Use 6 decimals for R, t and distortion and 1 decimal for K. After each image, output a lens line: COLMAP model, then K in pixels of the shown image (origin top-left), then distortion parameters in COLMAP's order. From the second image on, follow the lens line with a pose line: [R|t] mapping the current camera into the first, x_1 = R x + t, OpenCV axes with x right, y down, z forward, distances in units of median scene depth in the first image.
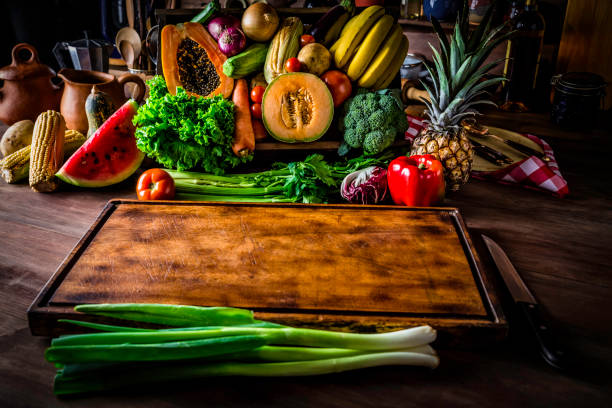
lens RADIAL K [[709.1, 0, 305.3], [0, 709.1, 200.6], [0, 0, 1]] dist [0.011129, 0.000000]
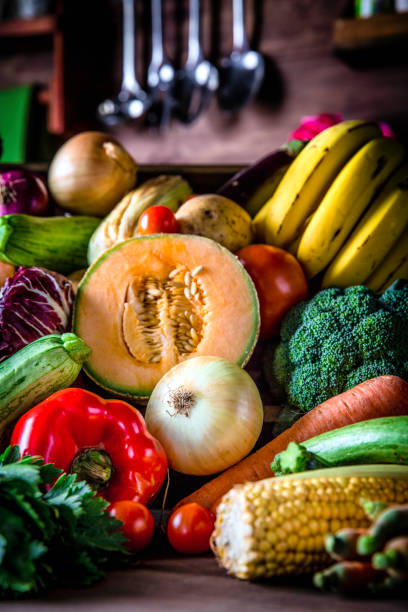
lens RADIAL K [[1098.2, 0, 204.9], [0, 1098.2, 306.2], [0, 0, 1]] dist [0.020153, 0.000000]
pose [[0.998907, -0.005038, -0.046473, 0.037776], [-0.017920, 0.876956, -0.480236, 0.149329], [0.043174, 0.480544, 0.875907, 0.479902]]
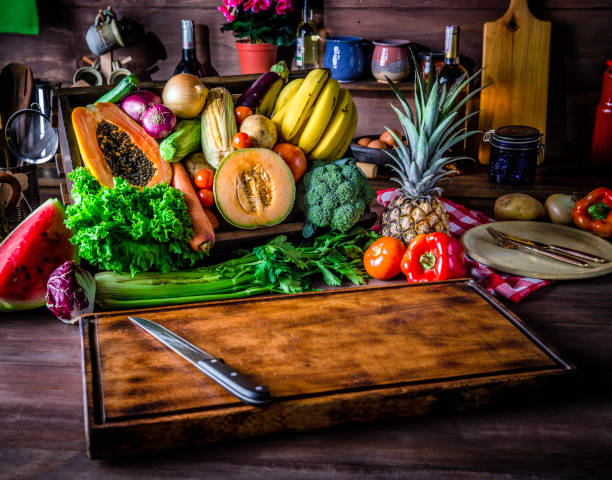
lens RADIAL K [[969.4, 0, 275.5], [0, 969.4, 258.4], [0, 0, 1]] dist [0.030160, 0.000000]
pose [[0.957903, -0.117578, 0.261910, -0.307967], [0.139103, 0.988132, -0.065155, 0.034855], [-0.251141, 0.098845, 0.962890, -0.141842]]
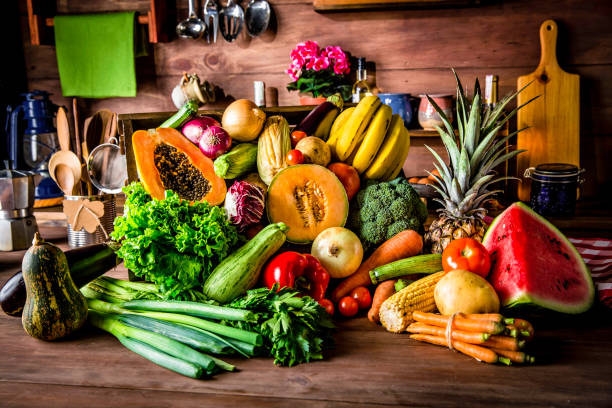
lens RADIAL K [[645.8, 0, 307.7], [0, 645.8, 204.5], [0, 0, 1]] dist [0.016012, 0.000000]
pose [[0.972573, -0.080136, 0.218356, -0.182925], [0.131273, 0.964086, -0.230880, 0.051721], [-0.192012, 0.253212, 0.948164, 0.253667]]
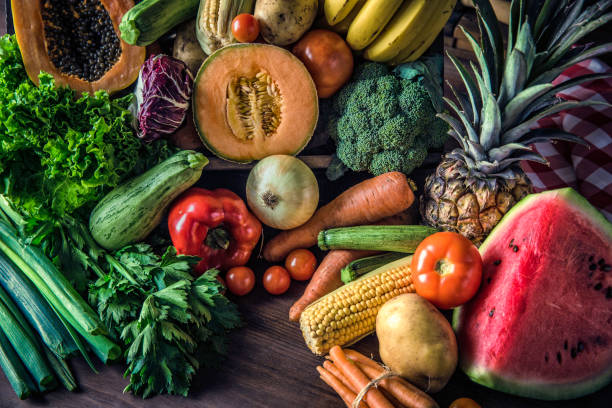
lens RADIAL K [[807.5, 0, 305.3], [0, 807.5, 220.7], [0, 0, 1]] dist [0.034065, 0.000000]
pose [[0.998886, 0.019167, -0.043113, 0.058899], [-0.003726, 0.942956, 0.332896, -0.259346], [0.047035, -0.332365, 0.941977, 0.362258]]
